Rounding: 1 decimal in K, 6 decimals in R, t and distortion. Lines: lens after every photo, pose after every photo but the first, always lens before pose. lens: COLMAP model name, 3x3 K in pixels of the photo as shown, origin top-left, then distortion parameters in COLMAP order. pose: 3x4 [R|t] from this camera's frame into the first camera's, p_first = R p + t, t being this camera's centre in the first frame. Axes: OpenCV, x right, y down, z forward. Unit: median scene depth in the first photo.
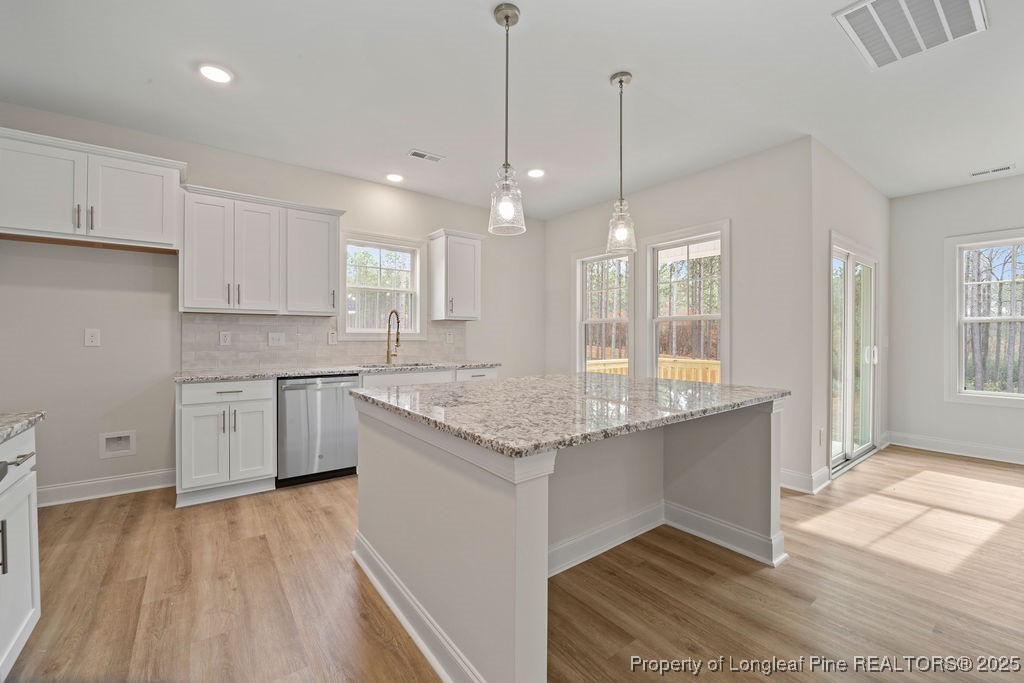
lens RADIAL K [[416.8, 0, 509.2], [0, 416.8, 337.8], [0, 0, 1]] dist [-0.011351, -0.002093]
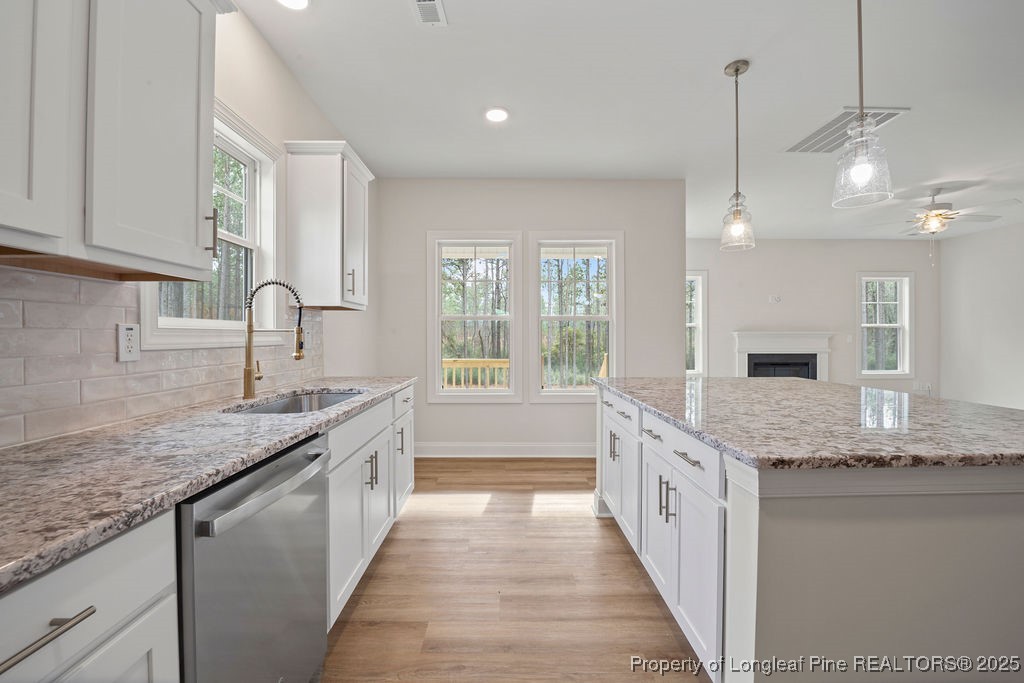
lens RADIAL K [[416.8, 0, 507.9], [0, 416.8, 335.3], [0, 0, 1]] dist [-0.011351, -0.002093]
pose [[0.594365, -0.000742, 0.804195, -0.547235], [0.005440, 0.999980, -0.003098, -0.002498], [-0.804177, 0.006217, 0.594358, 0.574504]]
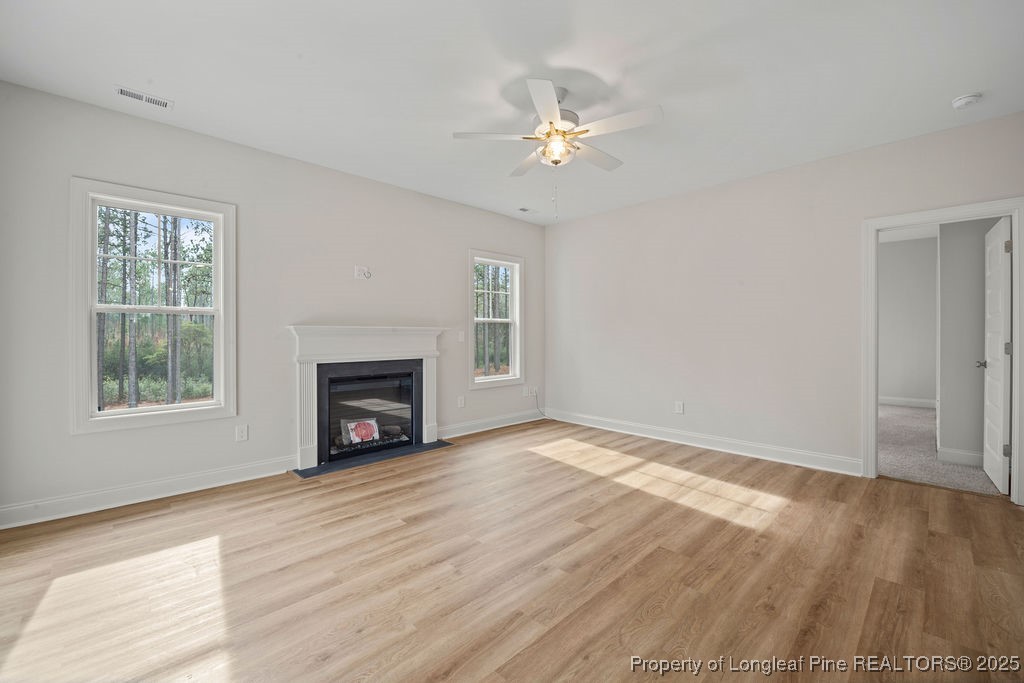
lens RADIAL K [[416.8, 0, 505.6], [0, 416.8, 332.0], [0, 0, 1]] dist [-0.011351, -0.002093]
pose [[-0.117826, 0.001951, 0.993032, 0.406660], [0.005886, 0.999982, -0.001267, 0.001827], [-0.993017, 0.005695, -0.117835, 0.466611]]
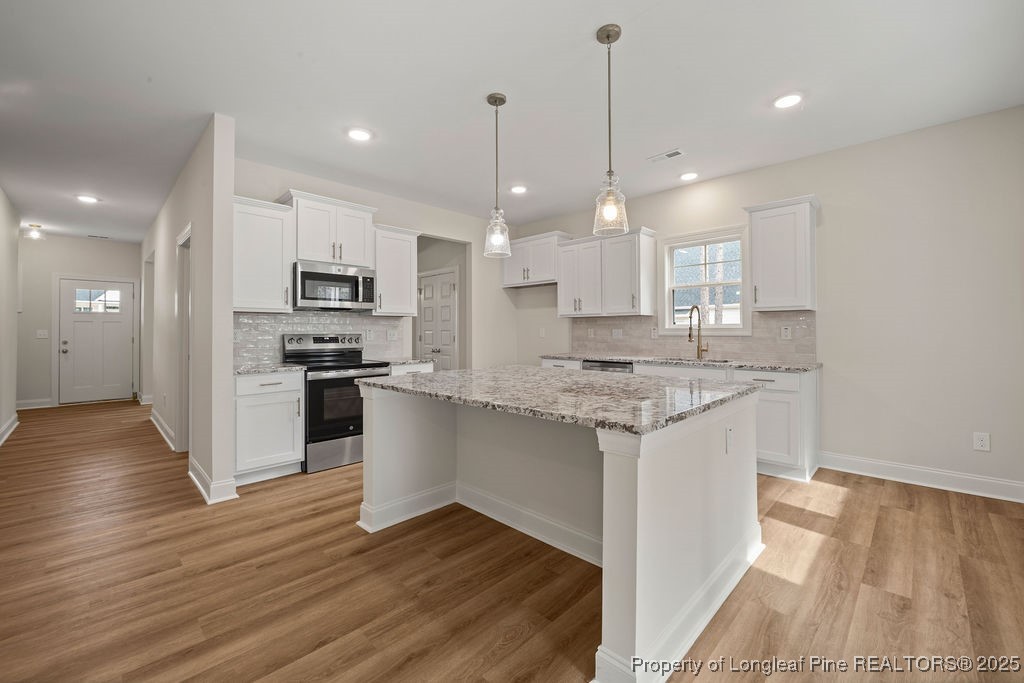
lens RADIAL K [[416.8, 0, 506.7], [0, 416.8, 330.2], [0, 0, 1]] dist [-0.011351, -0.002093]
pose [[0.138722, -0.007817, -0.990301, 0.729969], [-0.001367, 0.999966, -0.008084, 0.002583], [0.990330, 0.002475, 0.138706, 0.450388]]
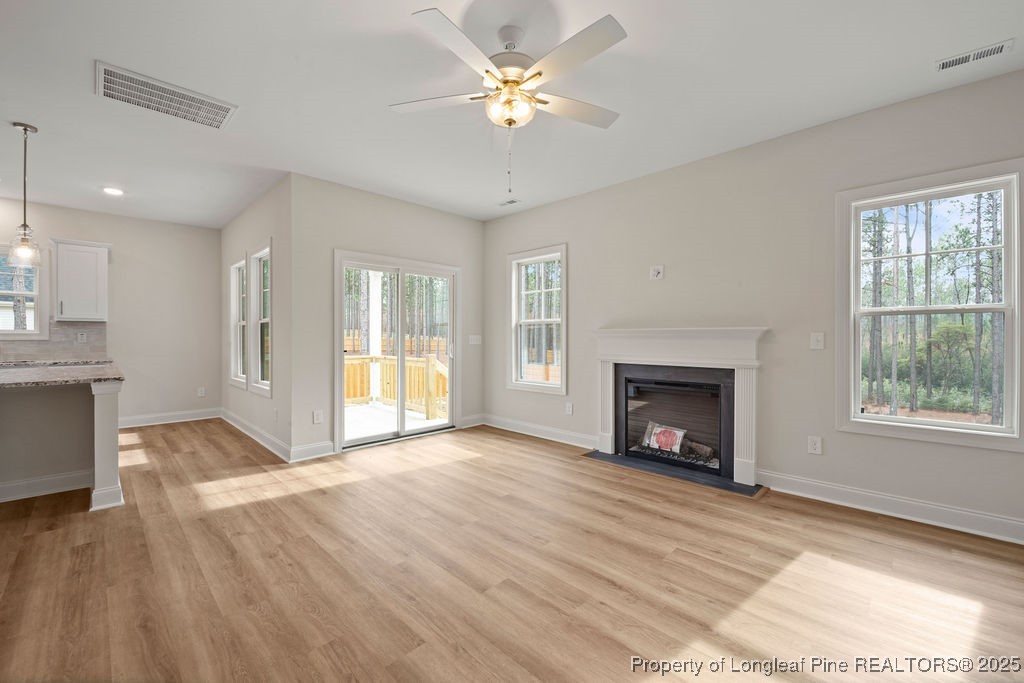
lens RADIAL K [[416.8, 0, 511.8], [0, 416.8, 337.5], [0, 0, 1]] dist [-0.011351, -0.002093]
pose [[0.989568, -0.003091, 0.144036, 1.024338], [0.003425, 0.999992, -0.002072, 0.007273], [-0.144029, 0.002543, 0.989570, -0.273489]]
